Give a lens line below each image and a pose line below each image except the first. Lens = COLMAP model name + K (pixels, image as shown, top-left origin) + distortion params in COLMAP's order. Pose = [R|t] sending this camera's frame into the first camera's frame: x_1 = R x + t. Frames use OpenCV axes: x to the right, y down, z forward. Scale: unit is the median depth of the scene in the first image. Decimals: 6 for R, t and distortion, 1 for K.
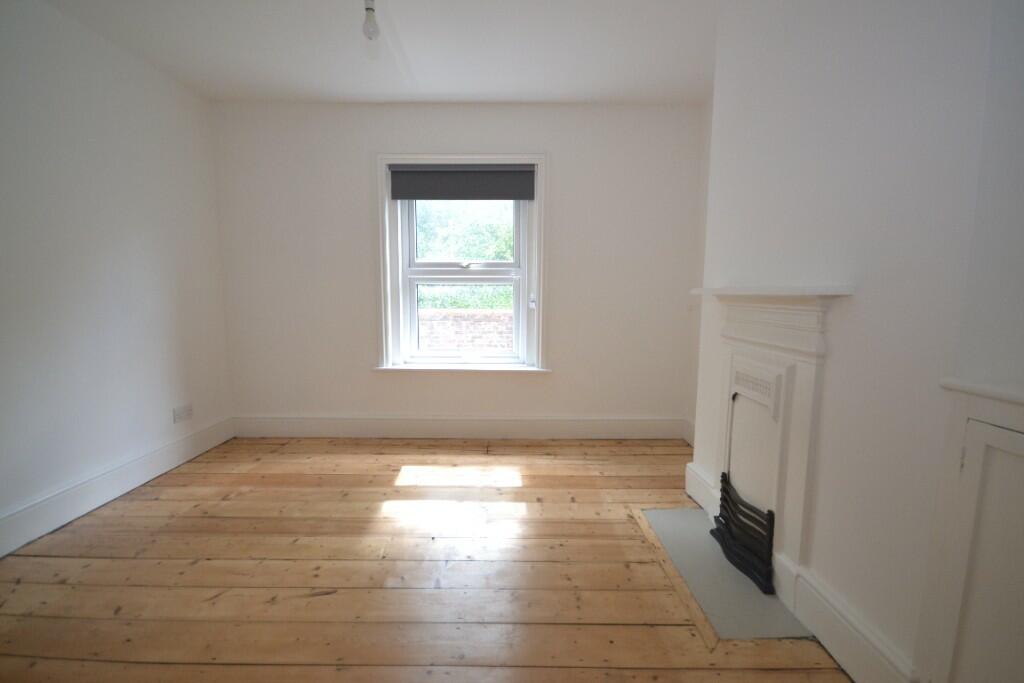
lens RADIAL K [[457.6, 0, 508.2], [0, 457.6, 345.1], [0, 0, 1]] dist [0.001135, 0.000278]
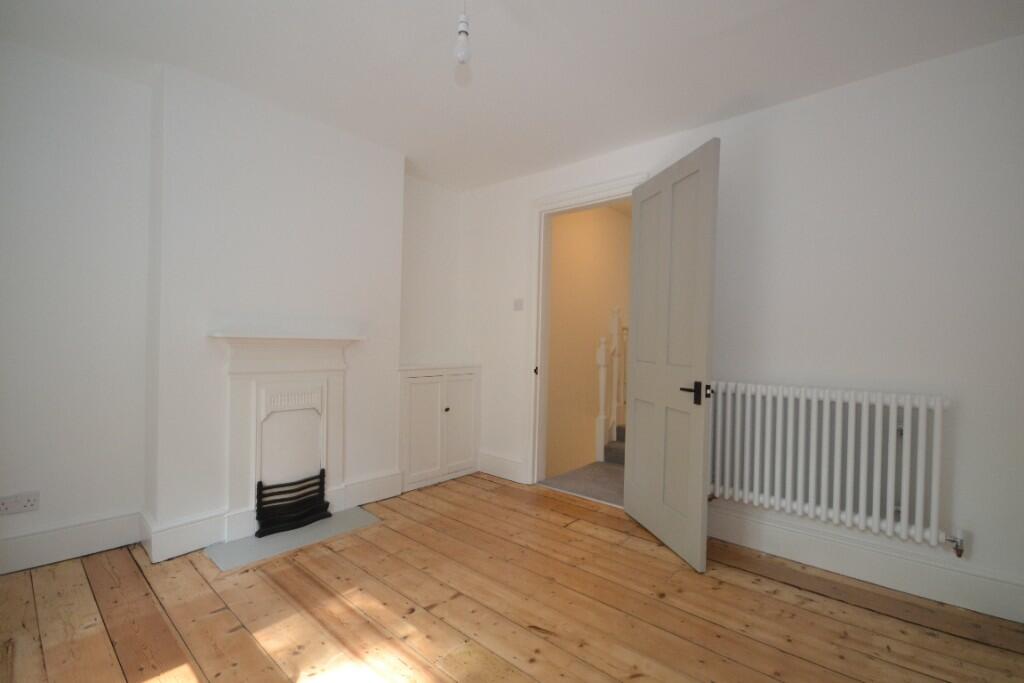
lens RADIAL K [[457.6, 0, 508.2], [0, 457.6, 345.1], [0, 0, 1]] dist [0.001135, 0.000278]
pose [[-0.752005, -0.020063, 0.658852, -0.985131], [0.051396, 0.994709, 0.088953, -0.192547], [-0.657151, 0.100755, -0.746995, 1.693679]]
